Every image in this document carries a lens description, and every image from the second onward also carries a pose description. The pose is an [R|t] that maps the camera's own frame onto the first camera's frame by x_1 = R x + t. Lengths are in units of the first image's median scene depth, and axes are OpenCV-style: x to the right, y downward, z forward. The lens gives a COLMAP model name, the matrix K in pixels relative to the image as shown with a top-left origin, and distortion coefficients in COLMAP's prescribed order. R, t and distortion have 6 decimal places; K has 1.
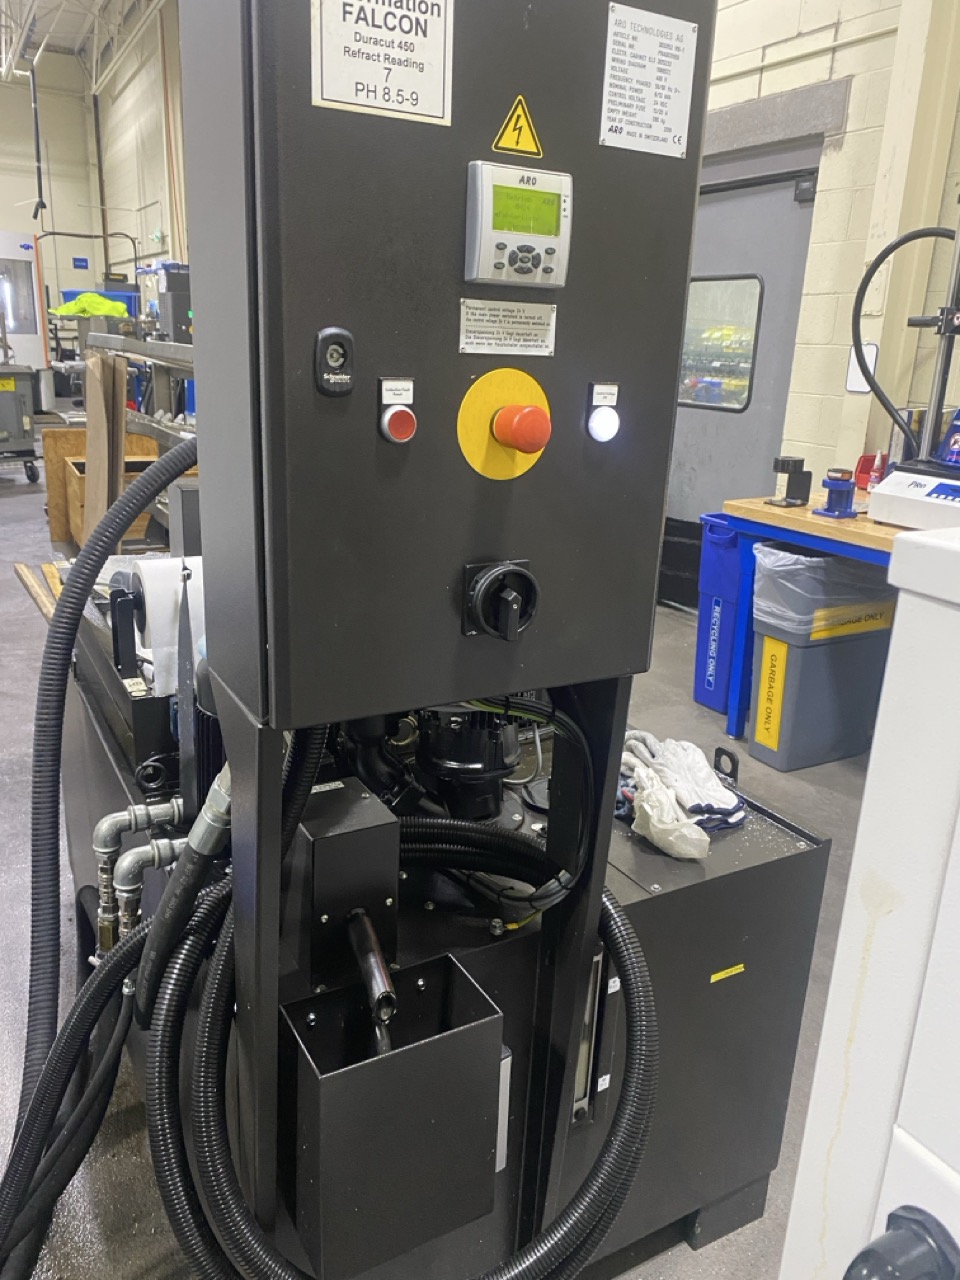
lens RADIAL K [[981.0, 0, 486.6], [0, 981.0, 653.5], [0, 0, 1]] dist [0.022575, -0.020386]
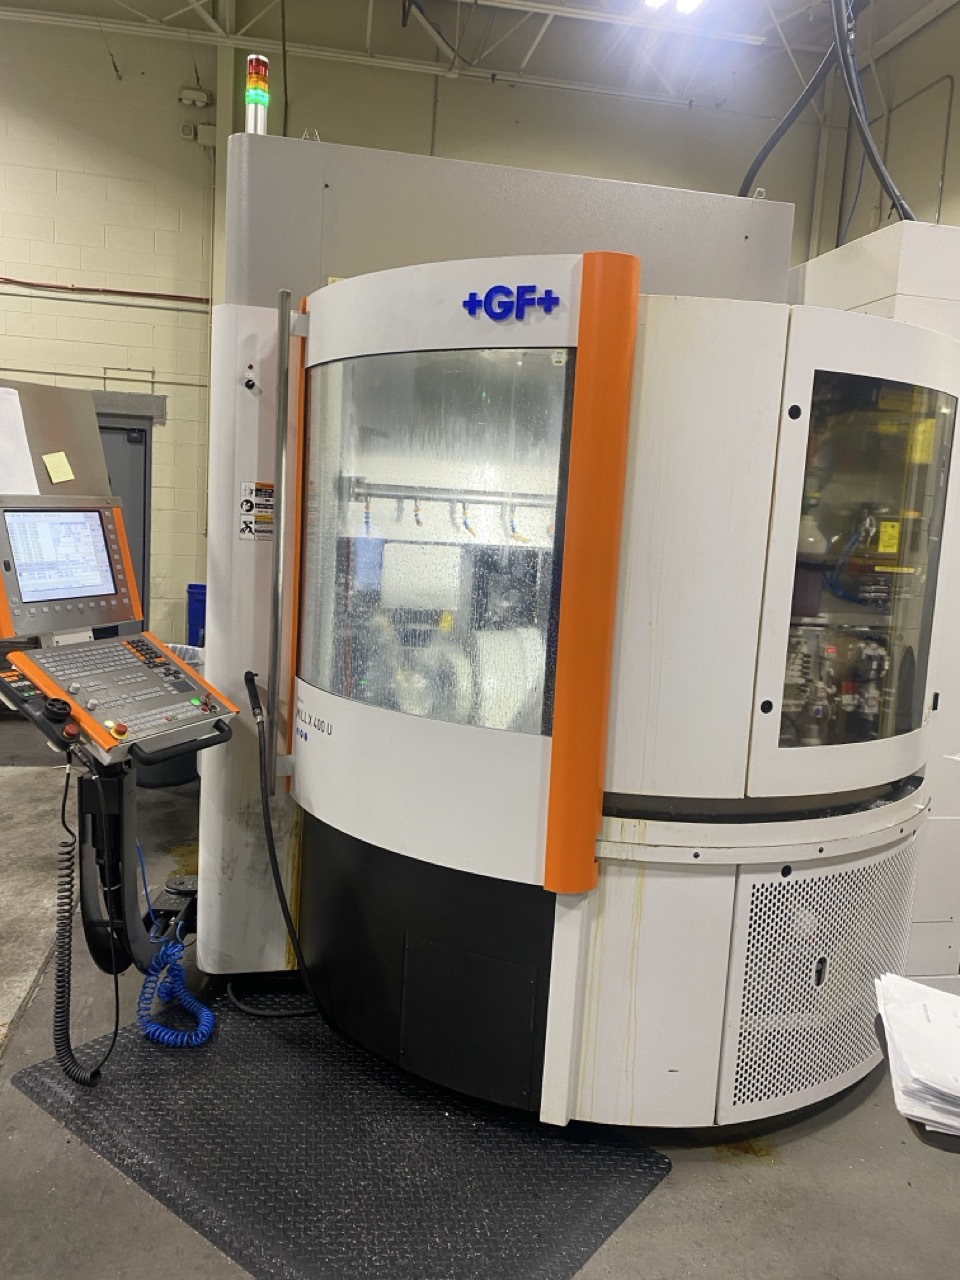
lens RADIAL K [[981.0, 0, 481.9], [0, 981.0, 642.1], [0, 0, 1]] dist [0.022575, -0.020386]
pose [[0.301946, -0.147335, 0.941871, -4.653971], [0.251159, 0.965375, 0.070495, -0.059477], [-0.919645, 0.215274, 0.328496, -0.809674]]
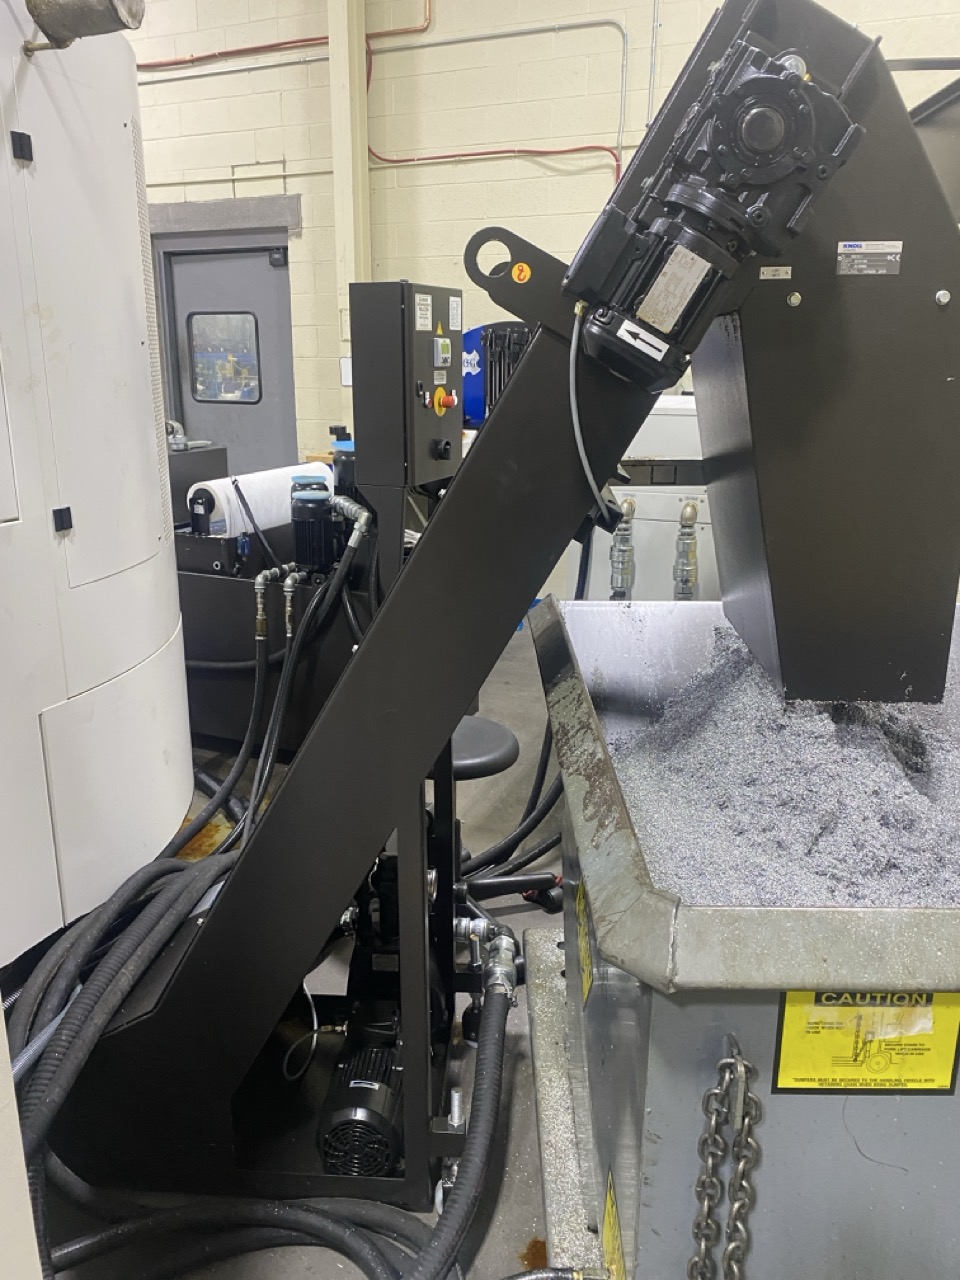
lens RADIAL K [[981.0, 0, 476.4], [0, 981.0, 635.8], [0, 0, 1]] dist [0.022575, -0.020386]
pose [[0.798589, -0.206722, 0.565263, -1.364162], [0.212149, 0.975570, 0.057057, 0.284254], [-0.563248, 0.074355, 0.822935, -1.319346]]
